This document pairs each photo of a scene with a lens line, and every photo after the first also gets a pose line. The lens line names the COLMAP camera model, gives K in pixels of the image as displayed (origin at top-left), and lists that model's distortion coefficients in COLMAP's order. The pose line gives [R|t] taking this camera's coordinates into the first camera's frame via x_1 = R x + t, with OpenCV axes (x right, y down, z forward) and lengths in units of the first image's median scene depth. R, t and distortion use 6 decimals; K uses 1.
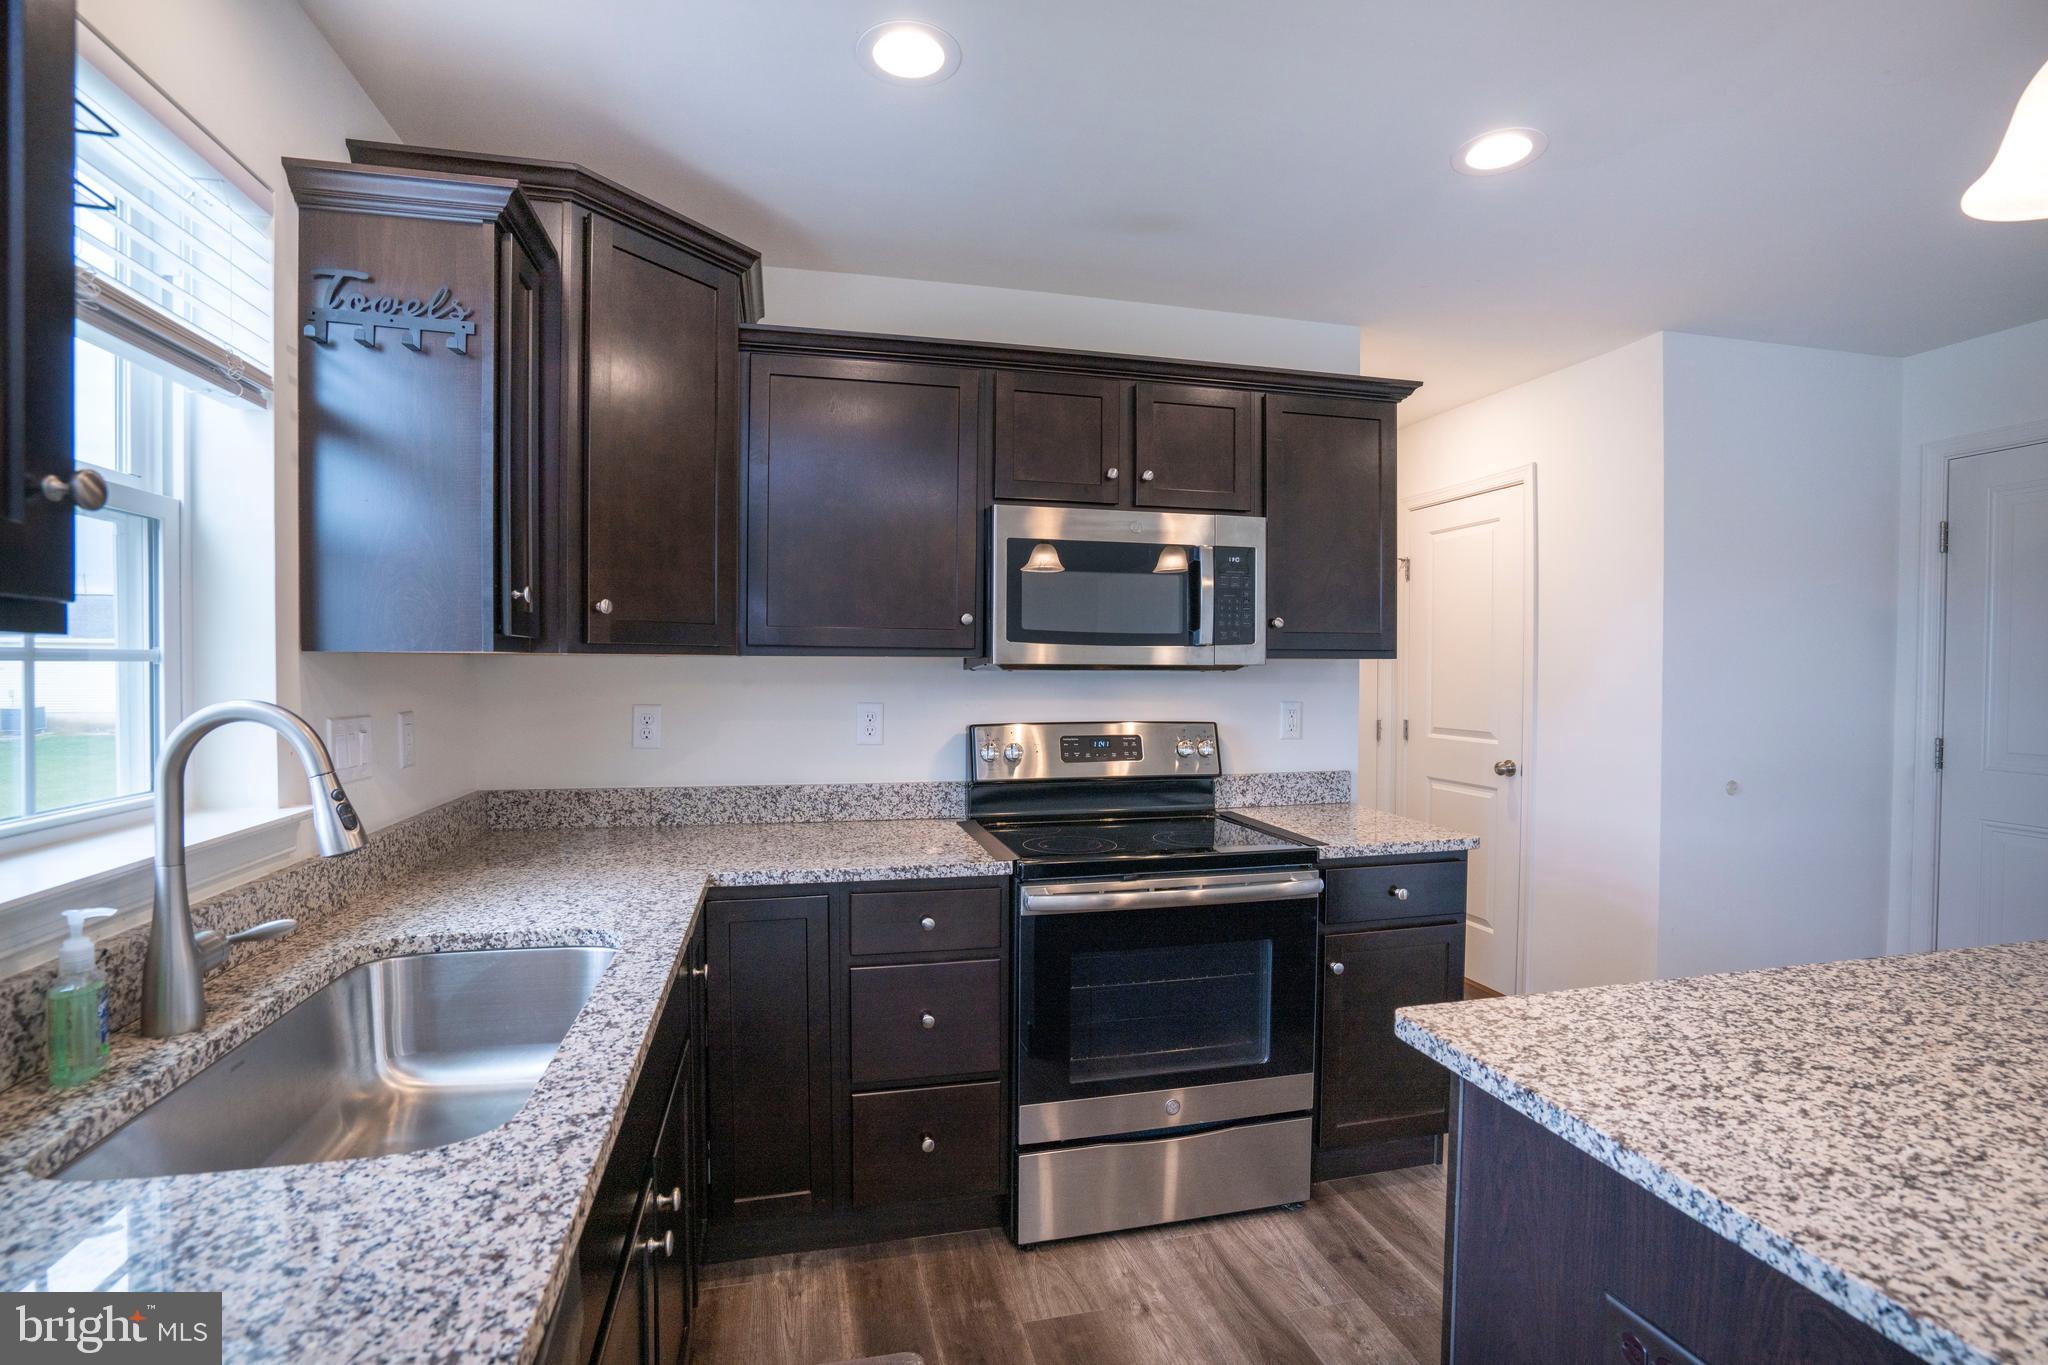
lens RADIAL K [[951.0, 0, 1008.3], [0, 951.0, 681.2], [0, 0, 1]] dist [-0.043886, 0.015408]
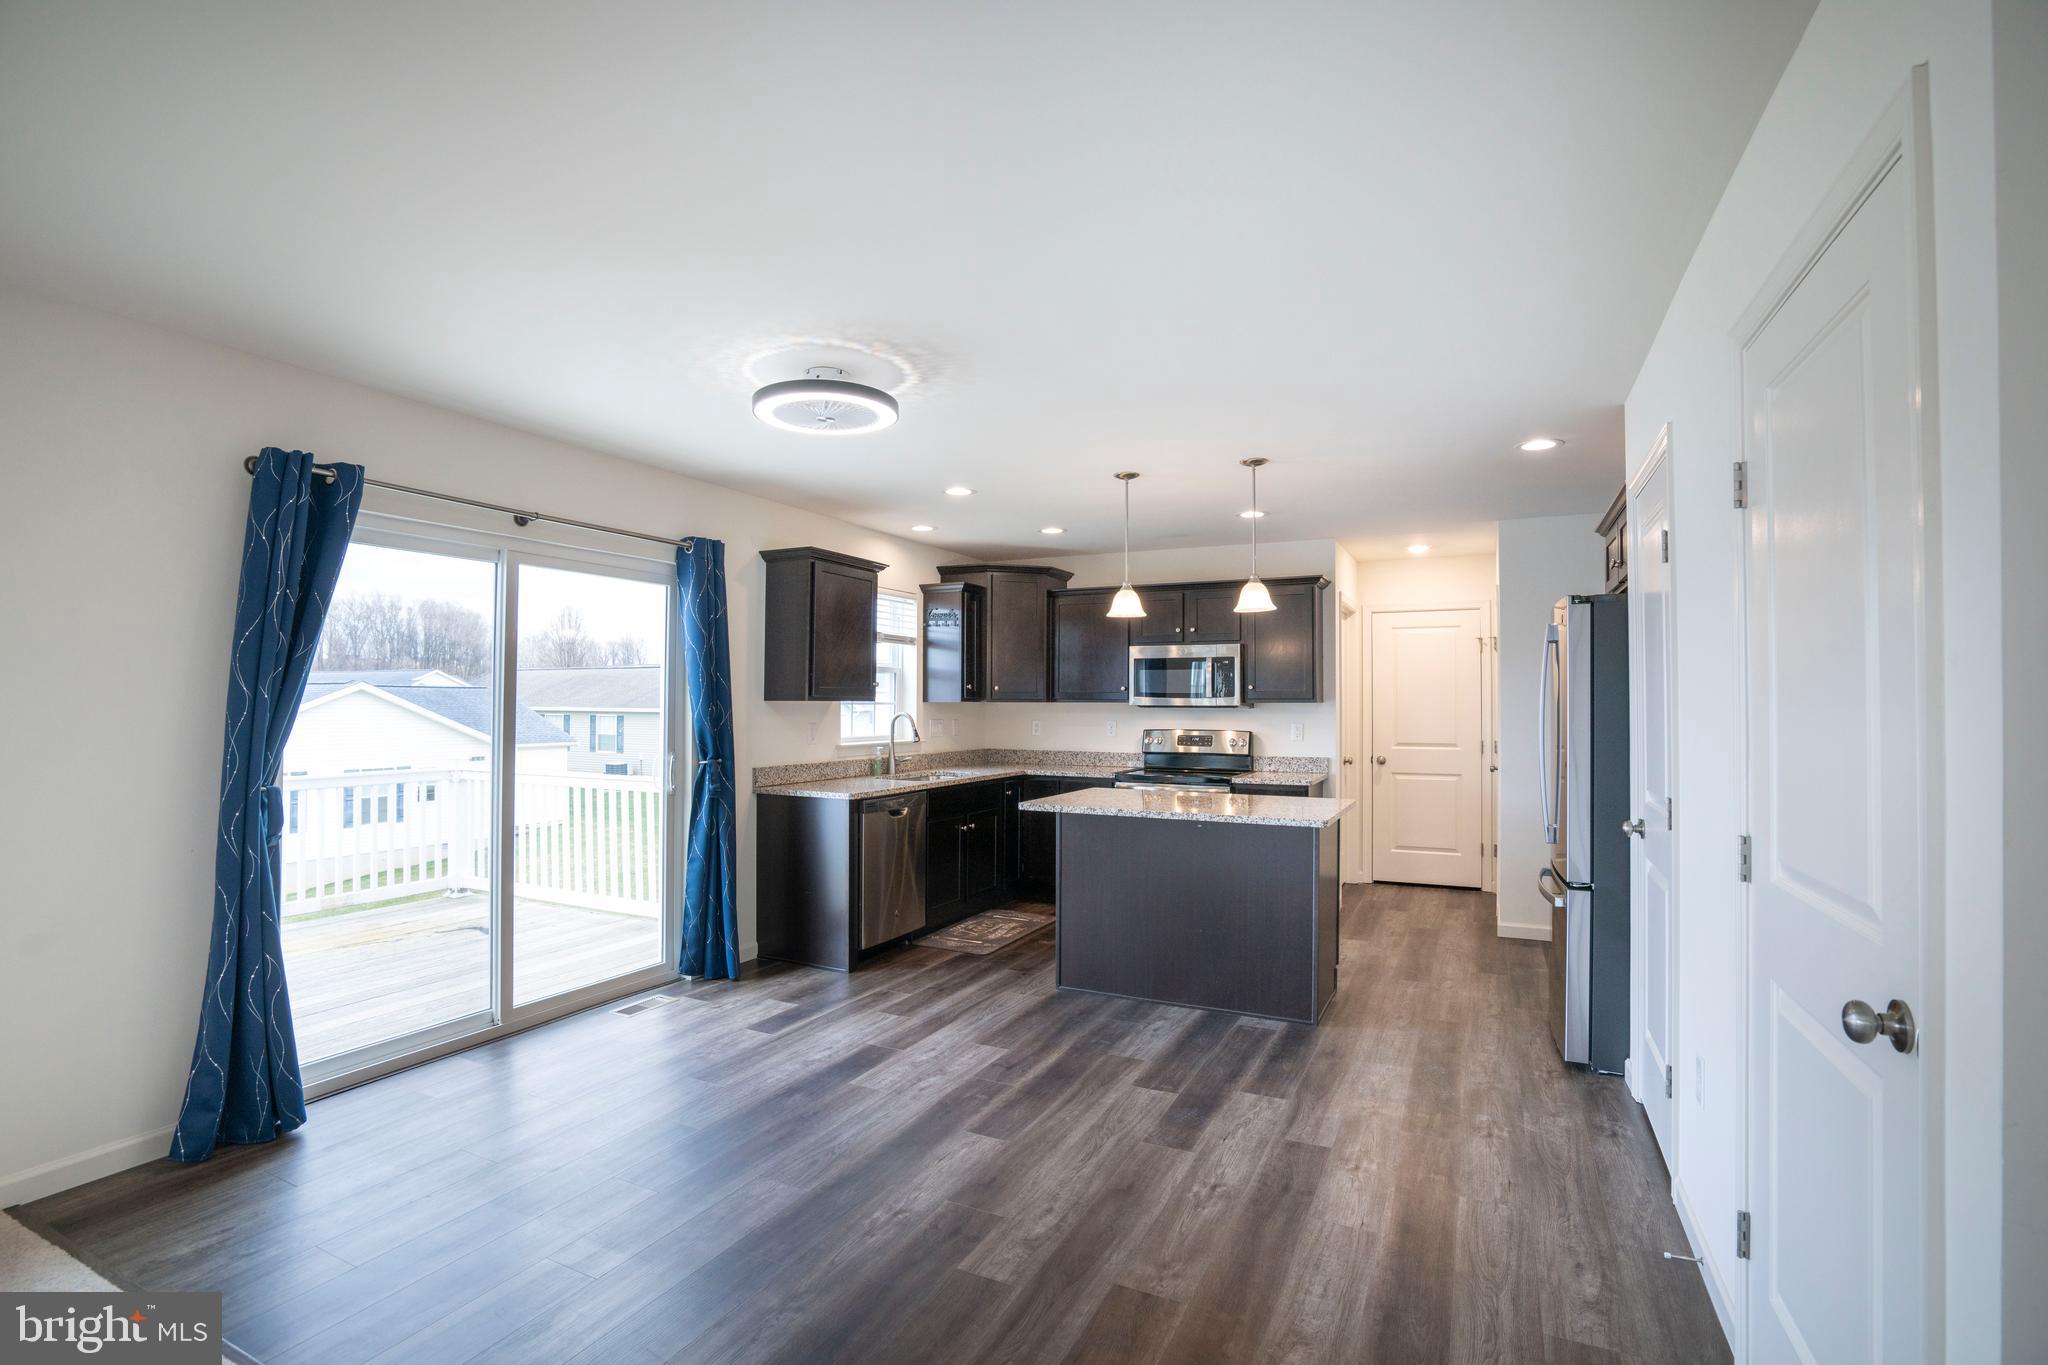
lens RADIAL K [[951.0, 0, 1030.1], [0, 951.0, 687.5], [0, 0, 1]] dist [-0.043886, 0.015408]
pose [[0.763267, -0.016744, -0.645867, 1.504979], [-0.013072, 0.999059, -0.041349, 0.046396], [0.645951, 0.040003, 0.762330, -1.231929]]
